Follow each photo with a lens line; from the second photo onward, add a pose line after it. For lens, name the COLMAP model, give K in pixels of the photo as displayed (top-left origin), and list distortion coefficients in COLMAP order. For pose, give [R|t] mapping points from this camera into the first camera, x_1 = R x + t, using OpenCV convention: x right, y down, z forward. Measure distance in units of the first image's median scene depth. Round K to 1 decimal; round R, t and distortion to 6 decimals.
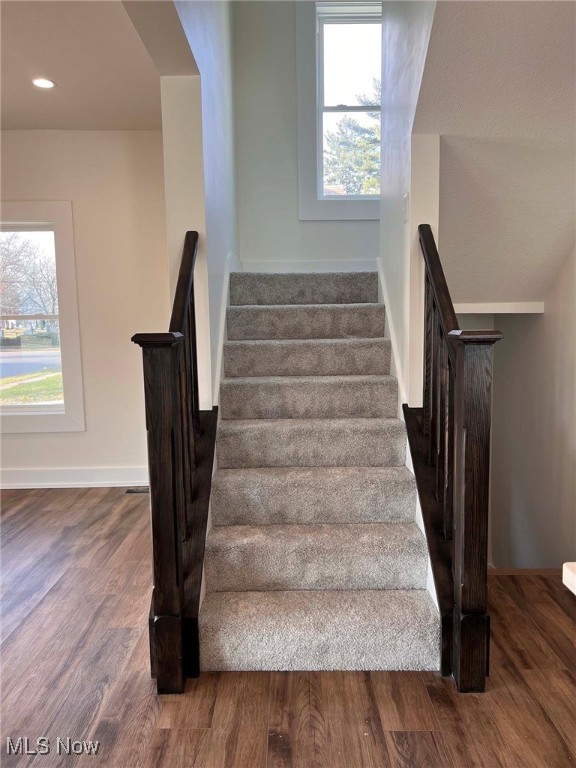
lens RADIAL K [[580.8, 0, 292.8], [0, 580.8, 380.3], [0, 0, 1]] dist [0.046720, -0.011917]
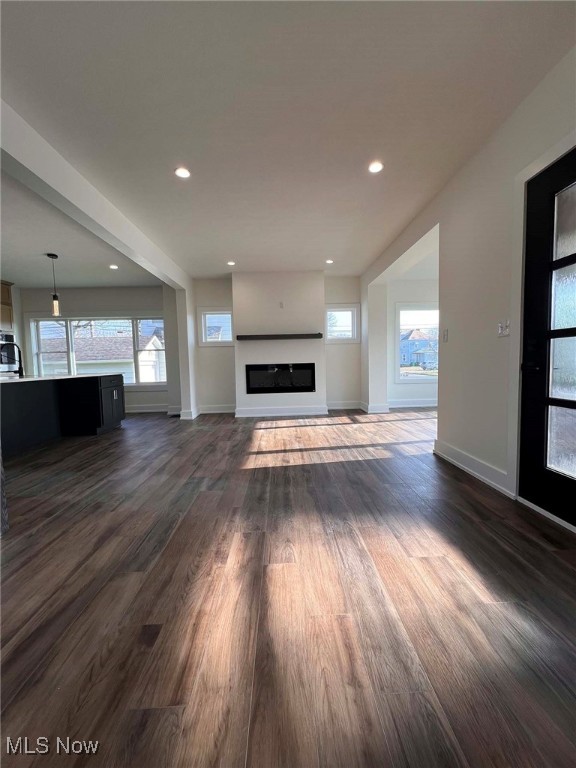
lens RADIAL K [[305.8, 0, 289.6], [0, 305.8, 383.1], [0, 0, 1]] dist [-0.002523, 0.000186]
pose [[-0.998854, 0.041733, -0.023443, -0.820385], [0.037113, 0.984516, 0.171319, -0.028054], [0.030229, 0.170252, -0.984937, 1.412521]]
